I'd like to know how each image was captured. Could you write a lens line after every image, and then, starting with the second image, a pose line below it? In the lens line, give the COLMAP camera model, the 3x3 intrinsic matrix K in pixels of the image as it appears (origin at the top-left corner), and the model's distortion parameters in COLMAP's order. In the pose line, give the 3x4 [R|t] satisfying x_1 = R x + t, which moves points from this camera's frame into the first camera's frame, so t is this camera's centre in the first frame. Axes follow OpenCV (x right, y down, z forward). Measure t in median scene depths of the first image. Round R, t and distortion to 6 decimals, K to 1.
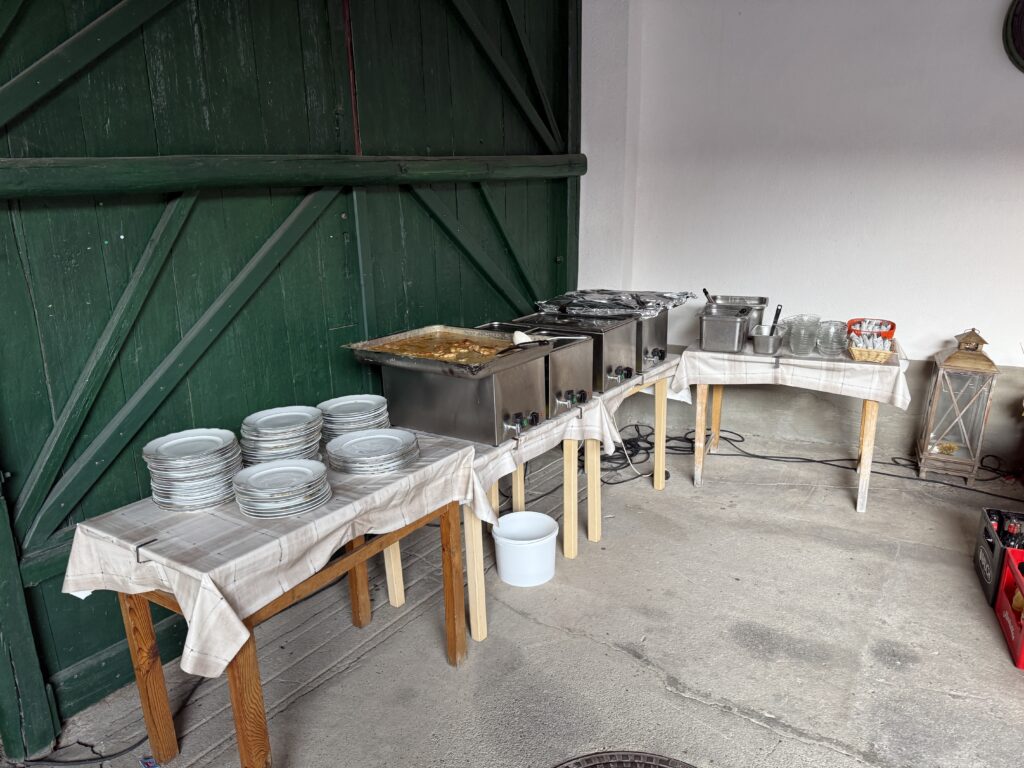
lens RADIAL K [[705.6, 0, 512.0], [0, 705.6, 384.0], [0, 0, 1]] dist [-0.004409, -0.010102]
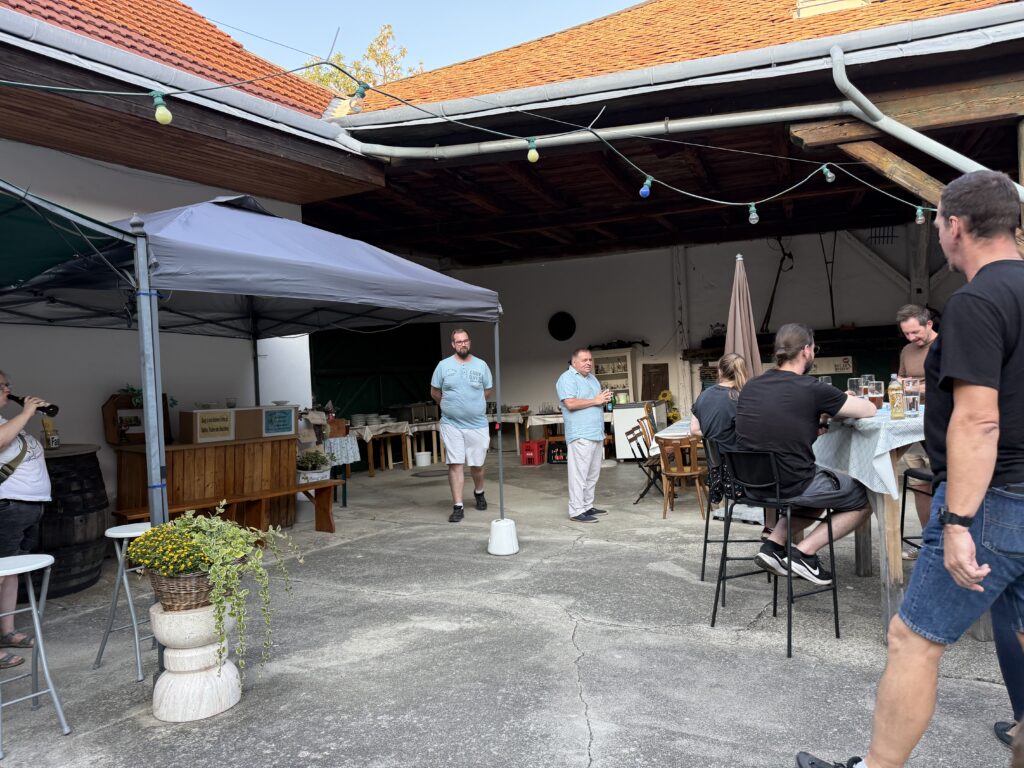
lens RADIAL K [[705.6, 0, 512.0], [0, 705.6, 384.0], [0, 0, 1]] dist [-0.004409, -0.010102]
pose [[0.997013, -0.041749, 0.064979, 0.301704], [0.057402, 0.963430, -0.261739, 0.975499], [-0.051675, 0.264687, 0.962949, -3.225090]]
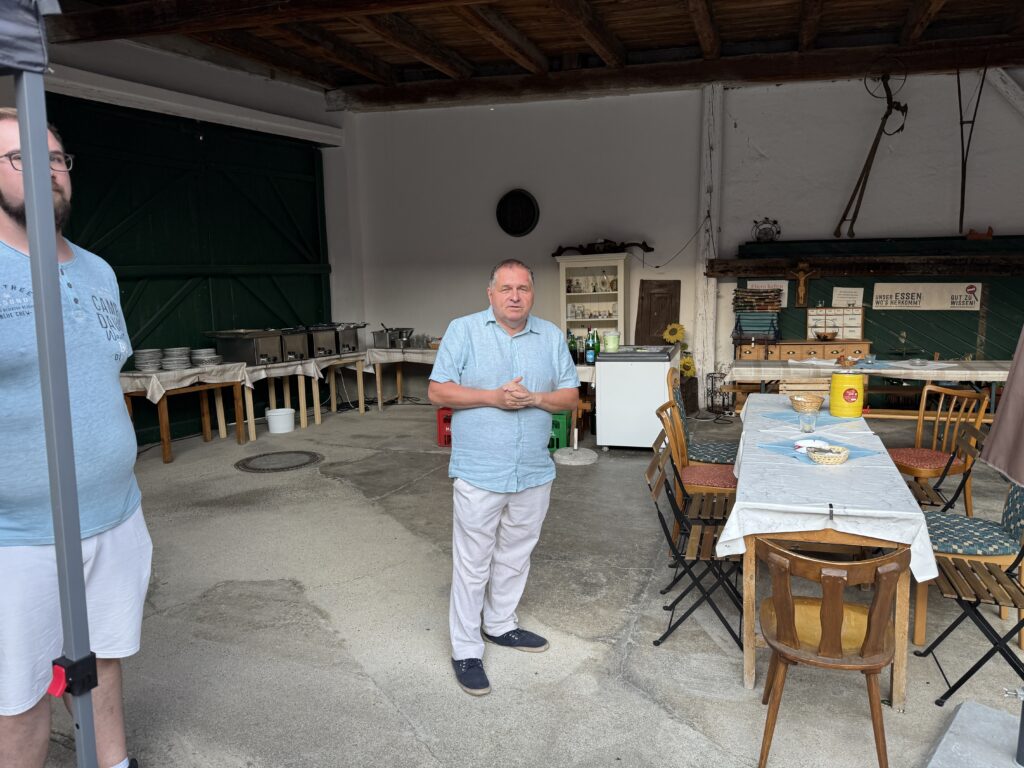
lens RADIAL K [[705.6, 0, 512.0], [0, 705.6, 384.0], [0, 0, 1]] dist [-0.004409, -0.010102]
pose [[0.993266, -0.015835, 0.114771, 0.583565], [0.030490, 0.991424, -0.127081, 0.481011], [-0.111774, 0.129724, 0.985230, -1.644457]]
